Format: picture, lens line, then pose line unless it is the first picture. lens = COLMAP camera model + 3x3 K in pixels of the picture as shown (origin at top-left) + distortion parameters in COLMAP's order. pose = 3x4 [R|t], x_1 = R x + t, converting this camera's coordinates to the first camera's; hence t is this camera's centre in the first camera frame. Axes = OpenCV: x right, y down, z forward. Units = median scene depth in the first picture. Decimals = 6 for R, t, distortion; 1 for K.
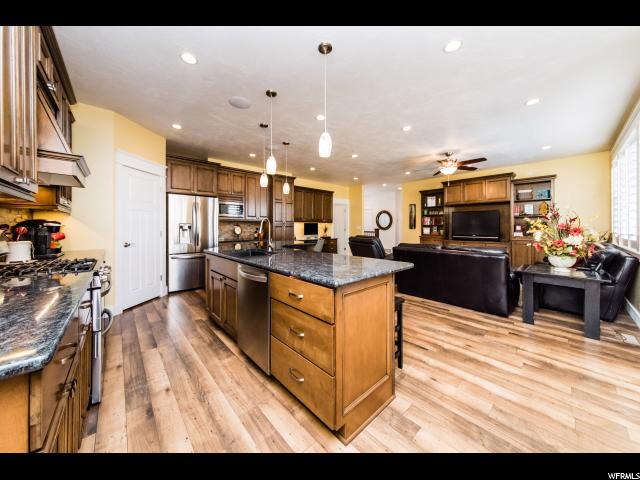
lens RADIAL K [[234.3, 0, 317.5], [0, 234.3, 219.4], [0, 0, 1]] dist [0.002385, 0.001589]
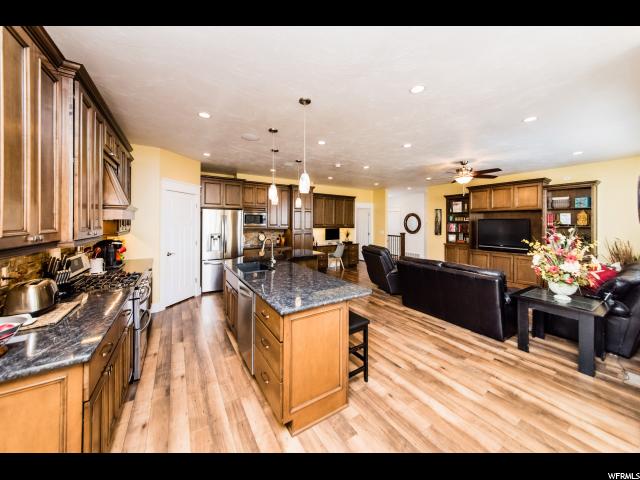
lens RADIAL K [[234.3, 0, 309.9], [0, 234.3, 213.8], [0, 0, 1]] dist [0.002385, 0.001589]
pose [[0.982725, -0.010212, -0.184787, 0.128373], [0.007916, 0.999882, -0.013159, -0.069459], [0.184900, 0.011468, 0.982690, -0.074495]]
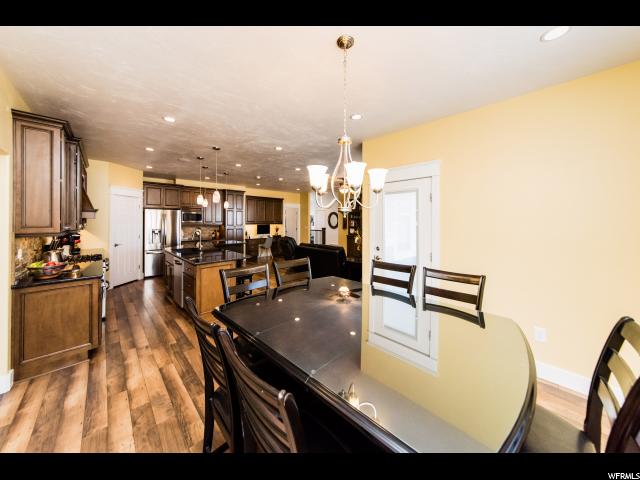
lens RADIAL K [[234.3, 0, 304.0], [0, 234.3, 212.0], [0, 0, 1]] dist [0.002385, 0.001589]
pose [[0.999987, -0.004186, -0.002933, 0.365044], [0.004169, 0.999974, -0.005901, -0.081787], [0.002958, 0.005888, 0.999978, -0.460681]]
